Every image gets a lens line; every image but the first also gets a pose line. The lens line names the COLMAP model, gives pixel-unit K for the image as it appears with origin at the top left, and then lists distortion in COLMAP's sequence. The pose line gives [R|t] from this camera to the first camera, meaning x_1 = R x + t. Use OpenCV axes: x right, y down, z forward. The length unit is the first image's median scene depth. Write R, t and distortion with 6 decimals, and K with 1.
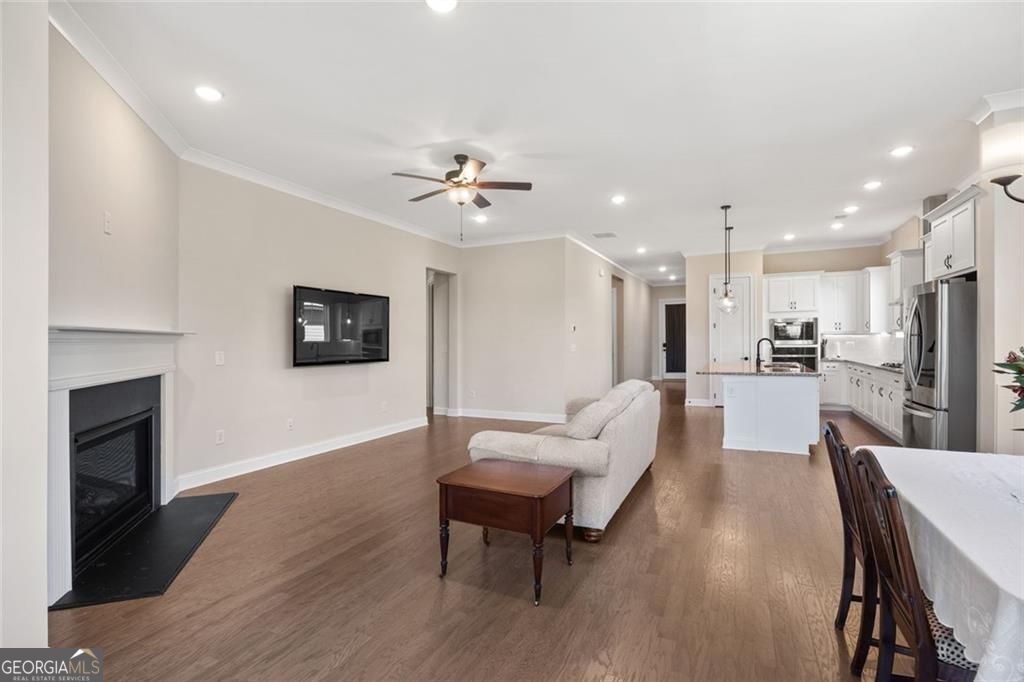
lens RADIAL K [[466.3, 0, 512.0], [0, 466.3, 341.0], [0, 0, 1]] dist [-0.000113, -0.000021]
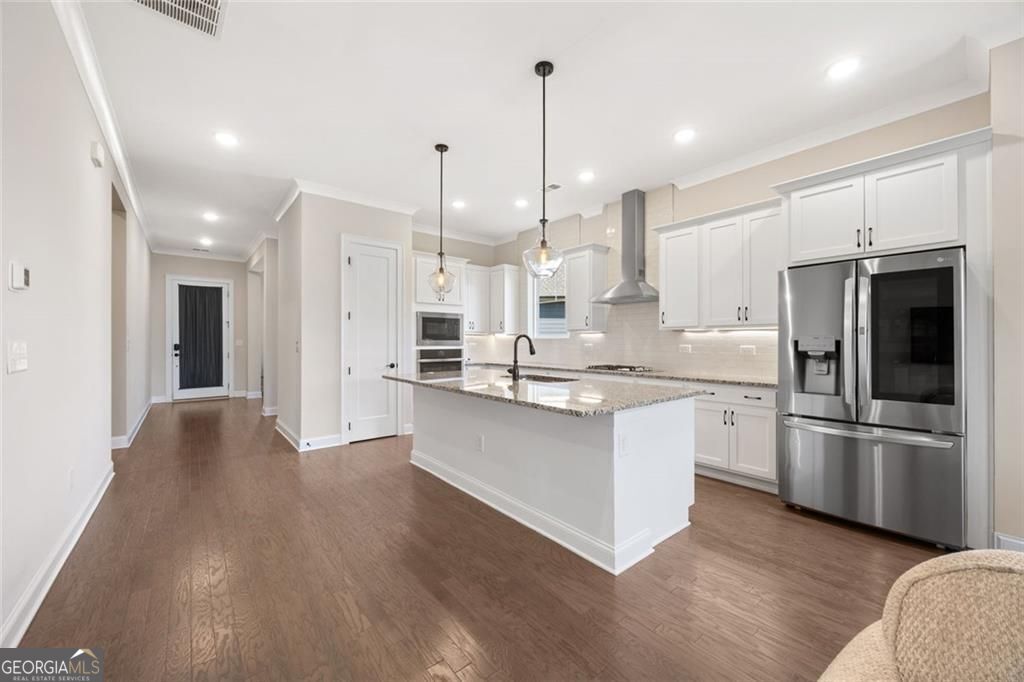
lens RADIAL K [[389.5, 0, 504.6], [0, 389.5, 344.4], [0, 0, 1]] dist [-0.000141, -0.000116]
pose [[0.408247, 0.004721, 0.912859, 0.035025], [-0.005356, 0.999982, -0.002777, 0.006381], [-0.912856, -0.003756, 0.408265, 0.574284]]
